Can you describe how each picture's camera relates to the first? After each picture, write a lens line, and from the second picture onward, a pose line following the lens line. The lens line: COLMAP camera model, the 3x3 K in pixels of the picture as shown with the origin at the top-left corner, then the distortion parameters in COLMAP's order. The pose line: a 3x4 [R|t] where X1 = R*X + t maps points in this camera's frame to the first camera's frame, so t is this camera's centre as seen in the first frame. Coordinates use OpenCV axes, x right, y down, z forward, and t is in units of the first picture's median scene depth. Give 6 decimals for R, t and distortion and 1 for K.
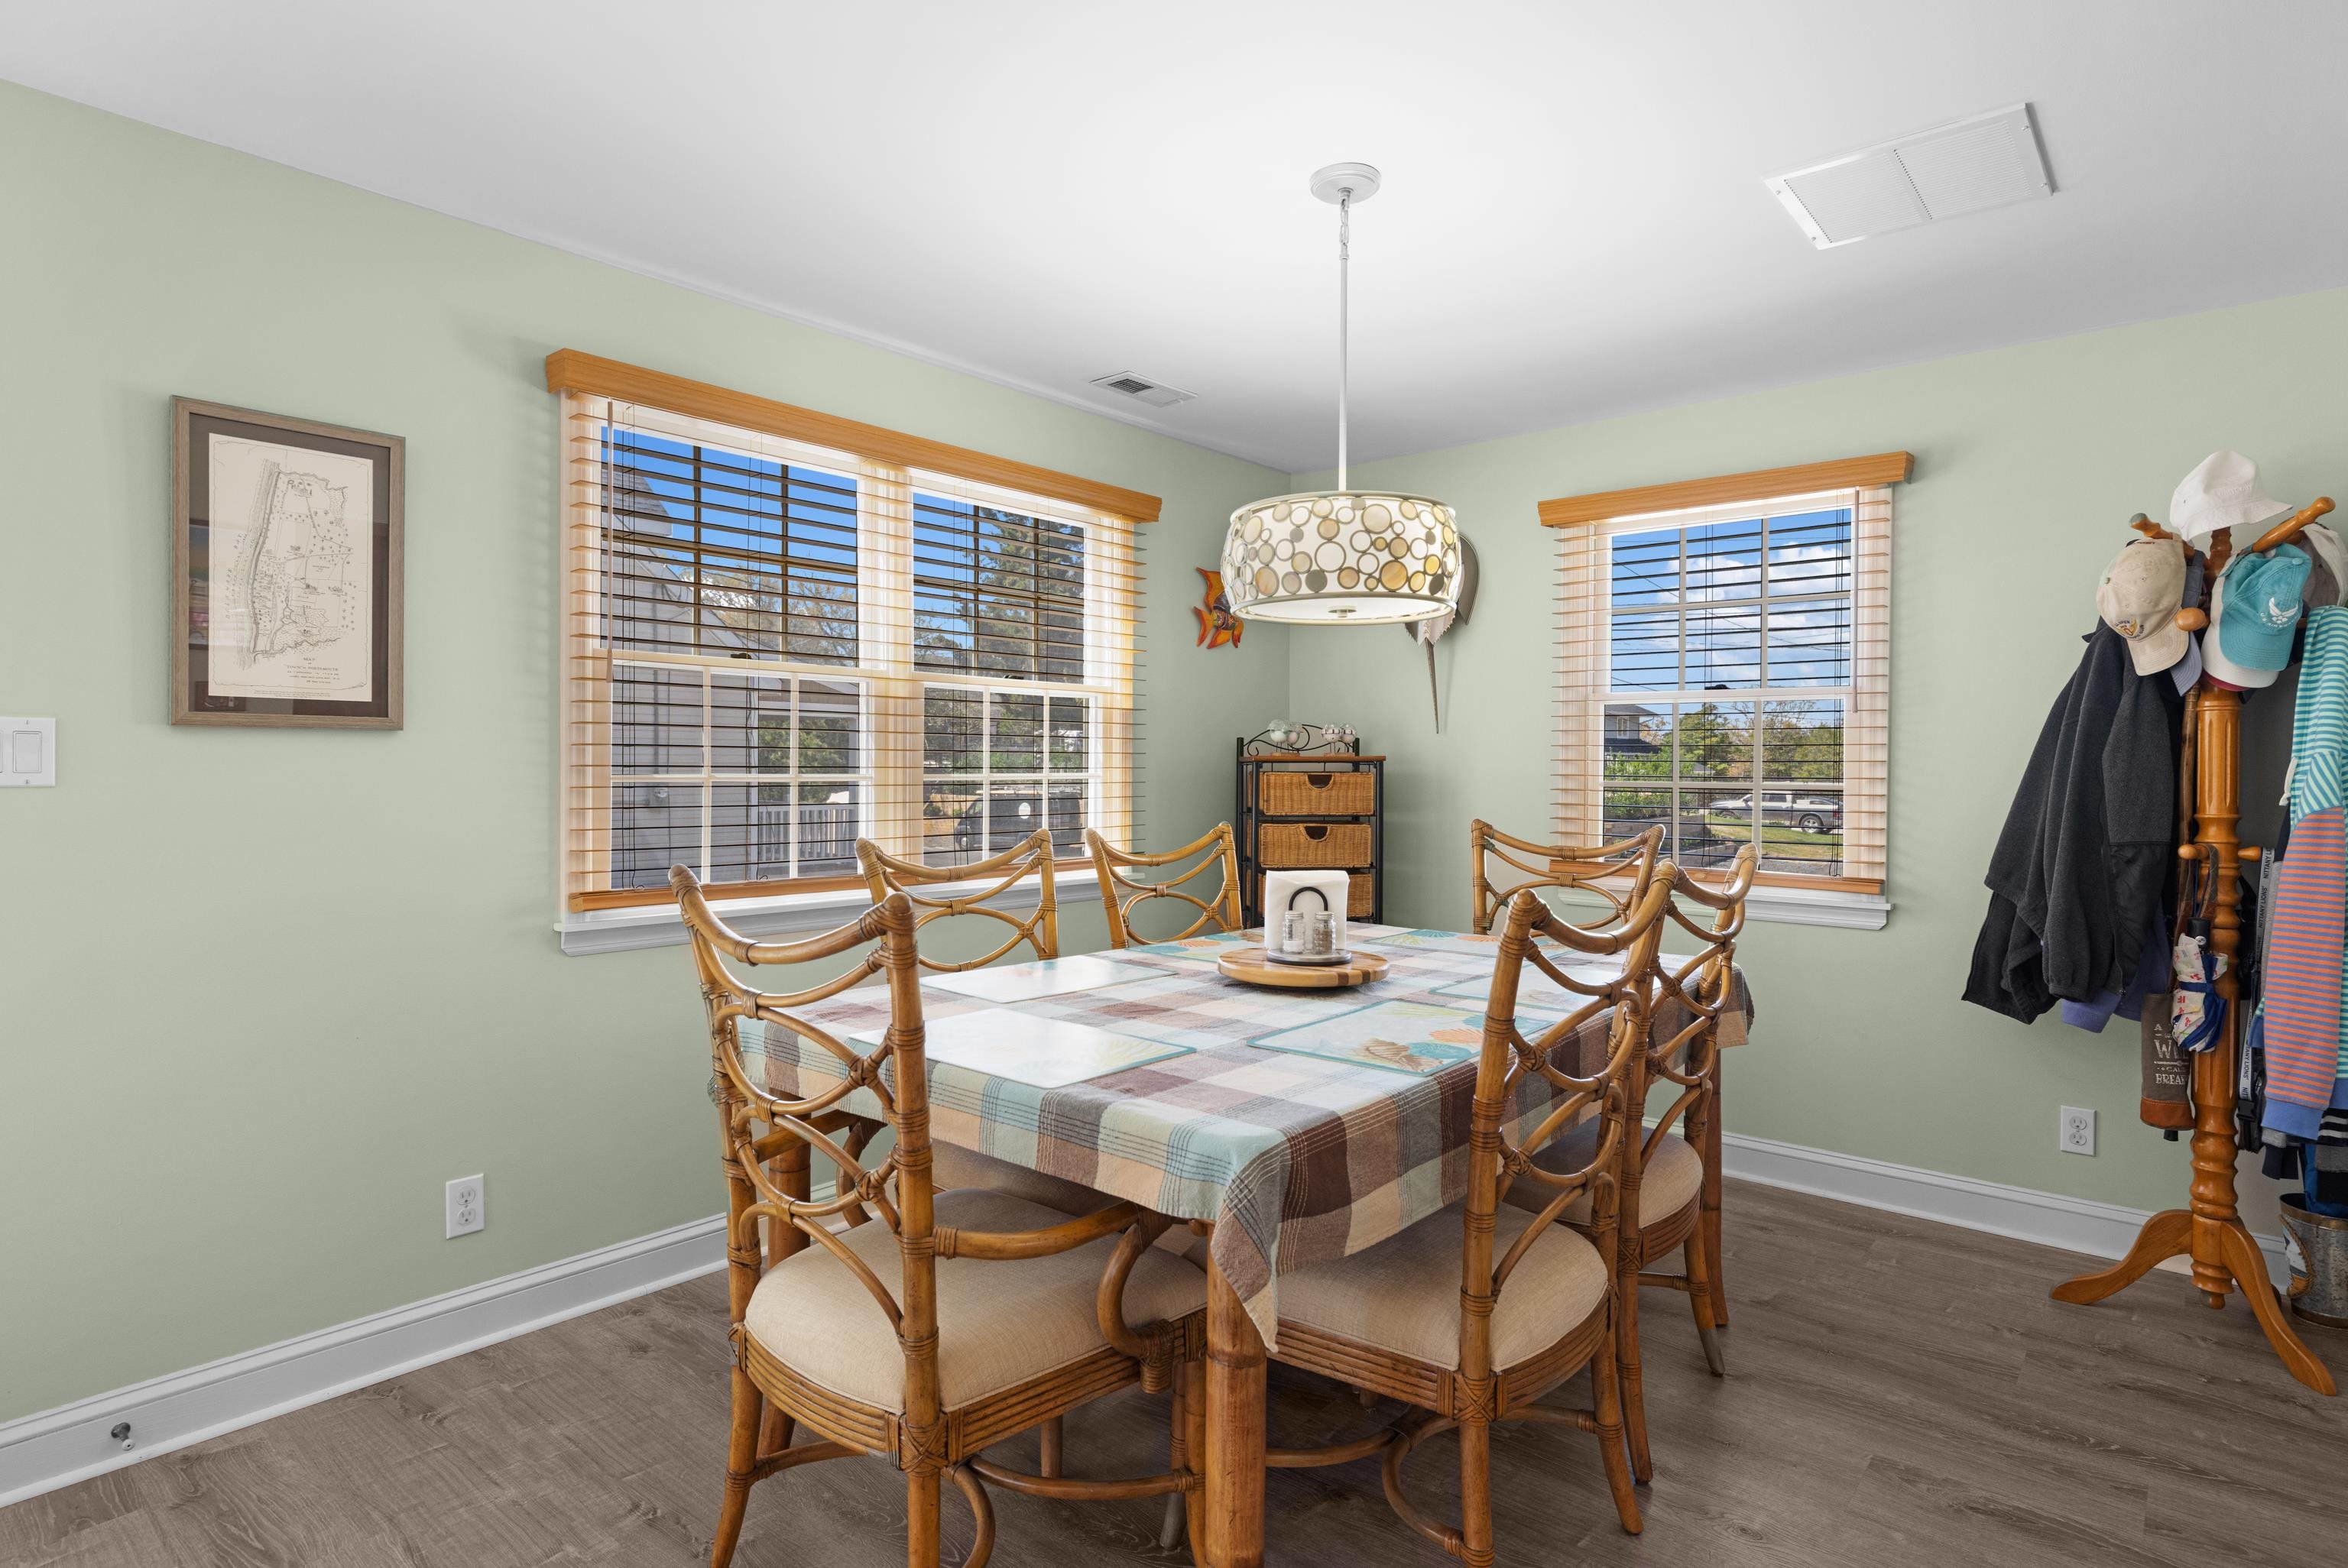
lens RADIAL K [[1228.4, 0, 1174.0], [0, 1228.4, 776.6], [0, 0, 1]] dist [-0.005851, 0.002456]
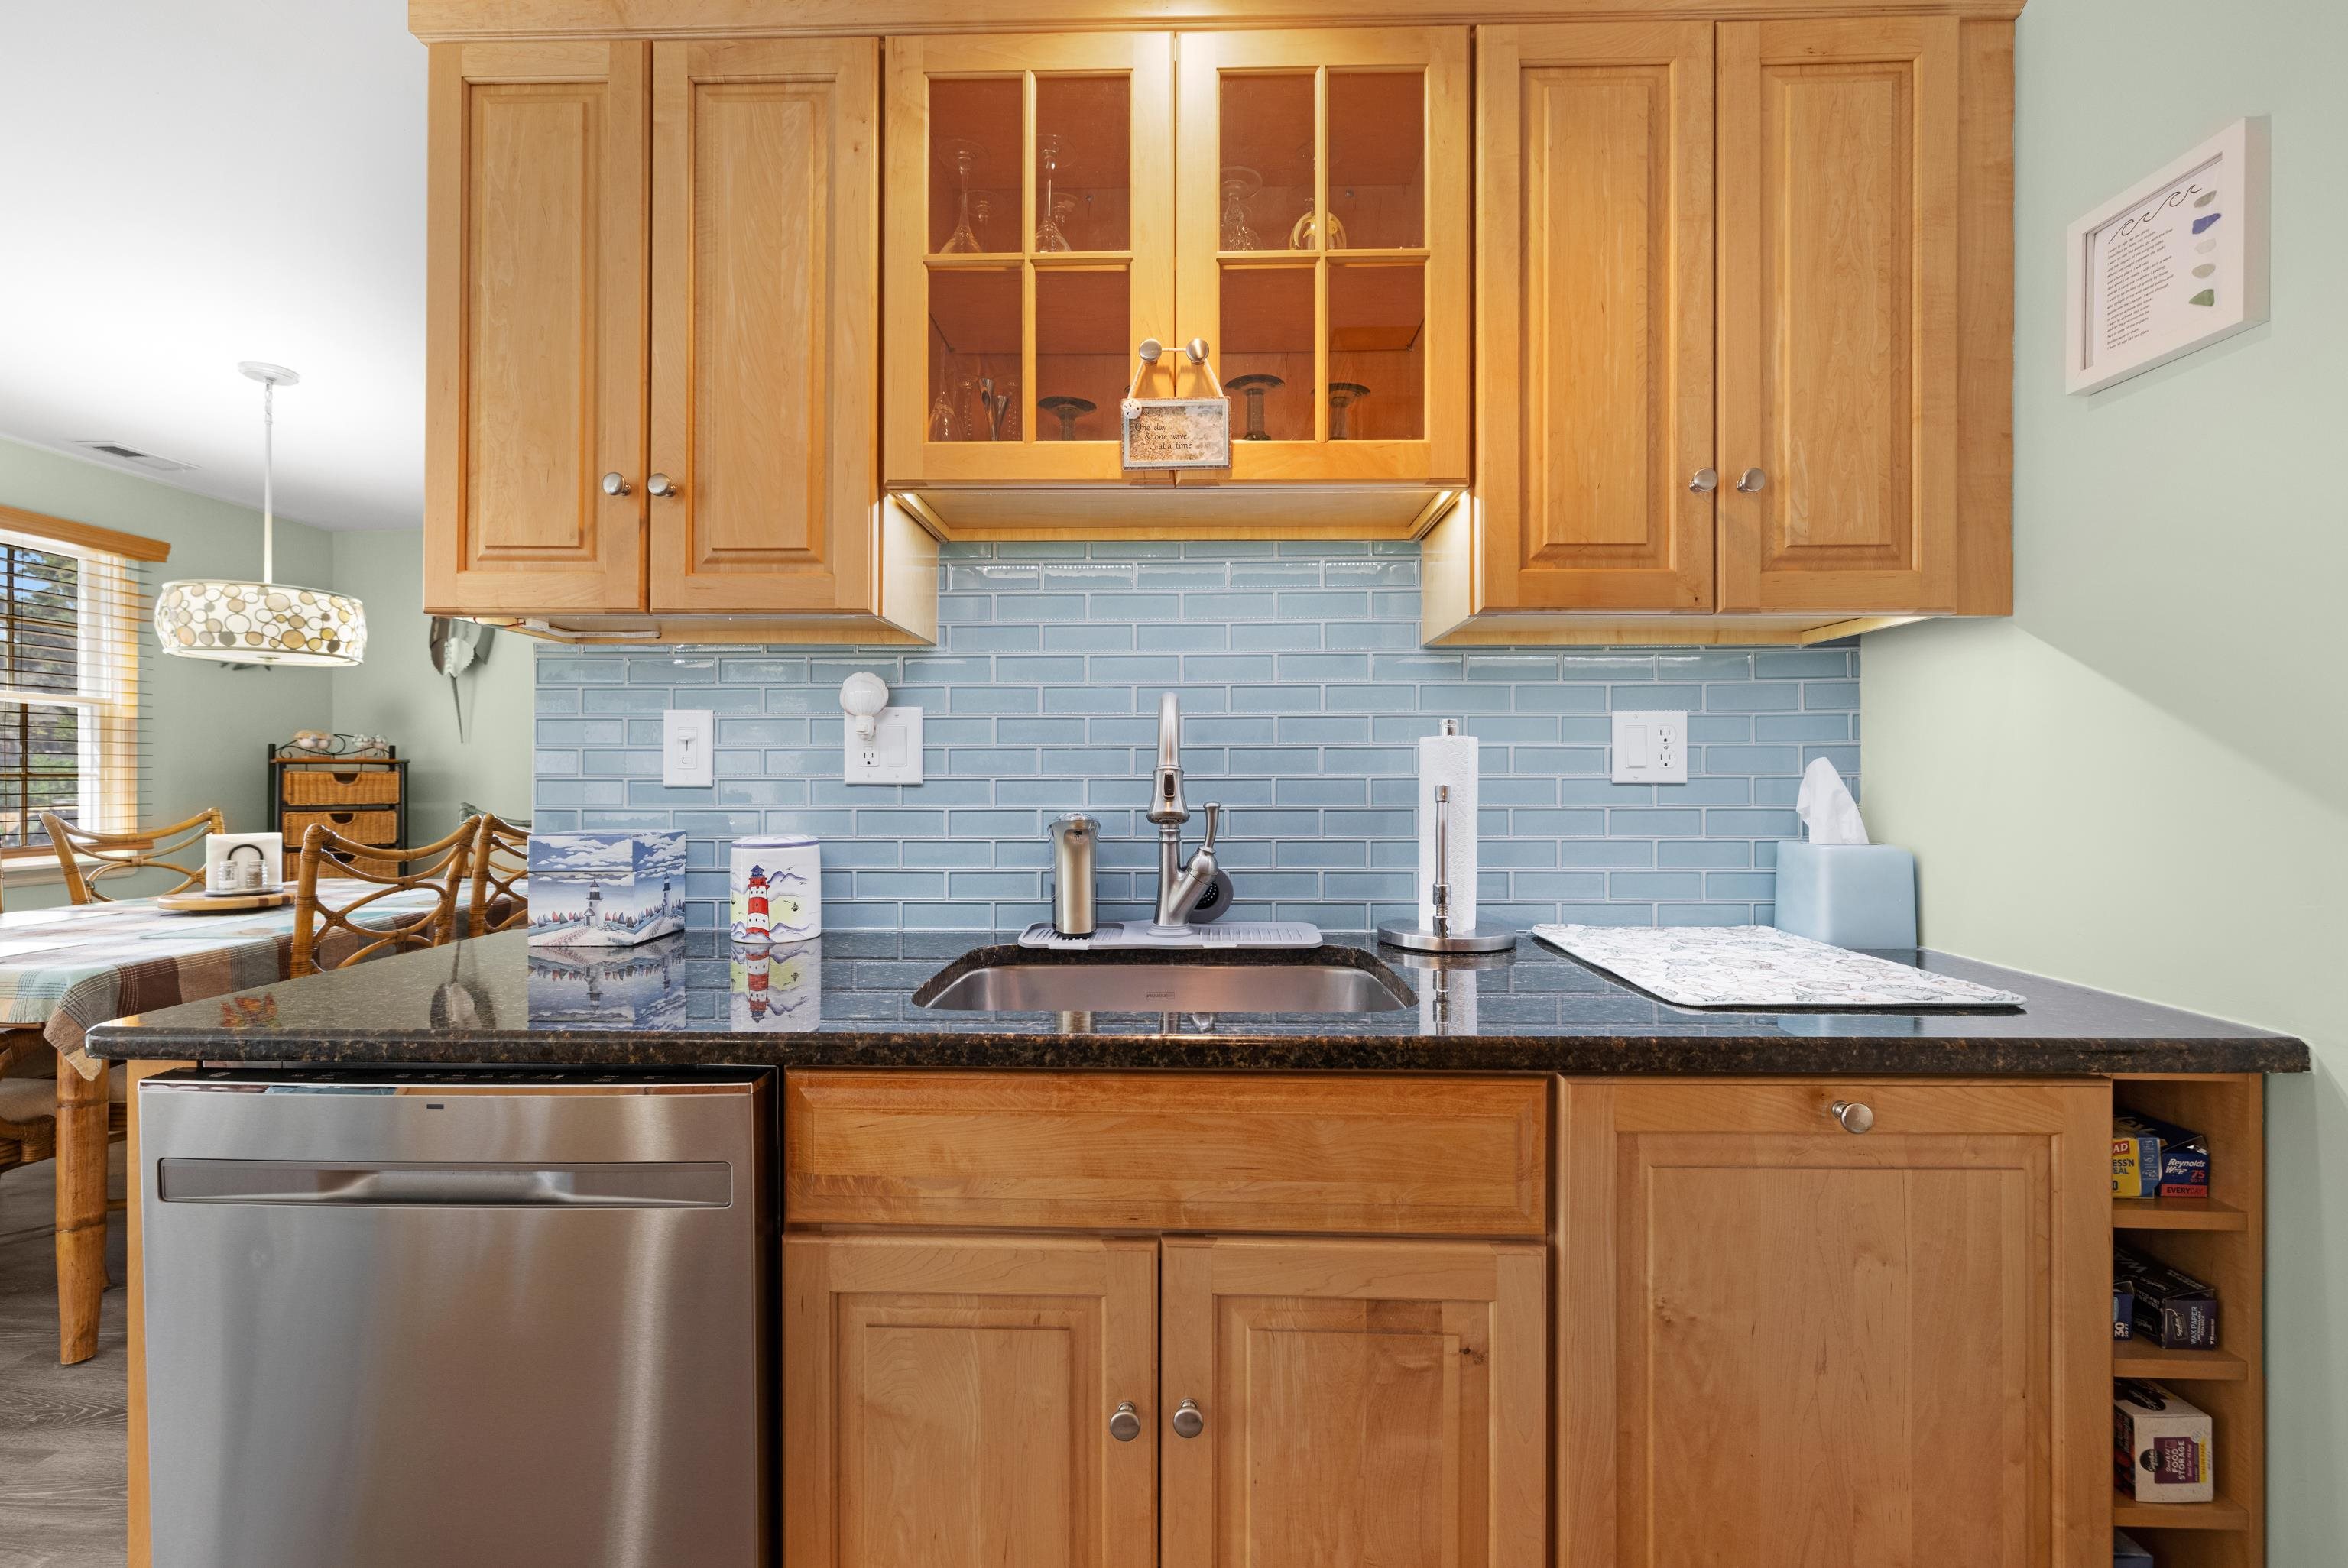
lens RADIAL K [[1013.0, 0, 1163.0], [0, 1013.0, 779.0], [0, 0, 1]] dist [0.000358, -0.000559]
pose [[0.781799, -0.007029, 0.623491, 0.212764], [0.010202, 0.999947, -0.001520, 0.025080], [-0.623448, 0.007549, 0.781829, -0.625626]]
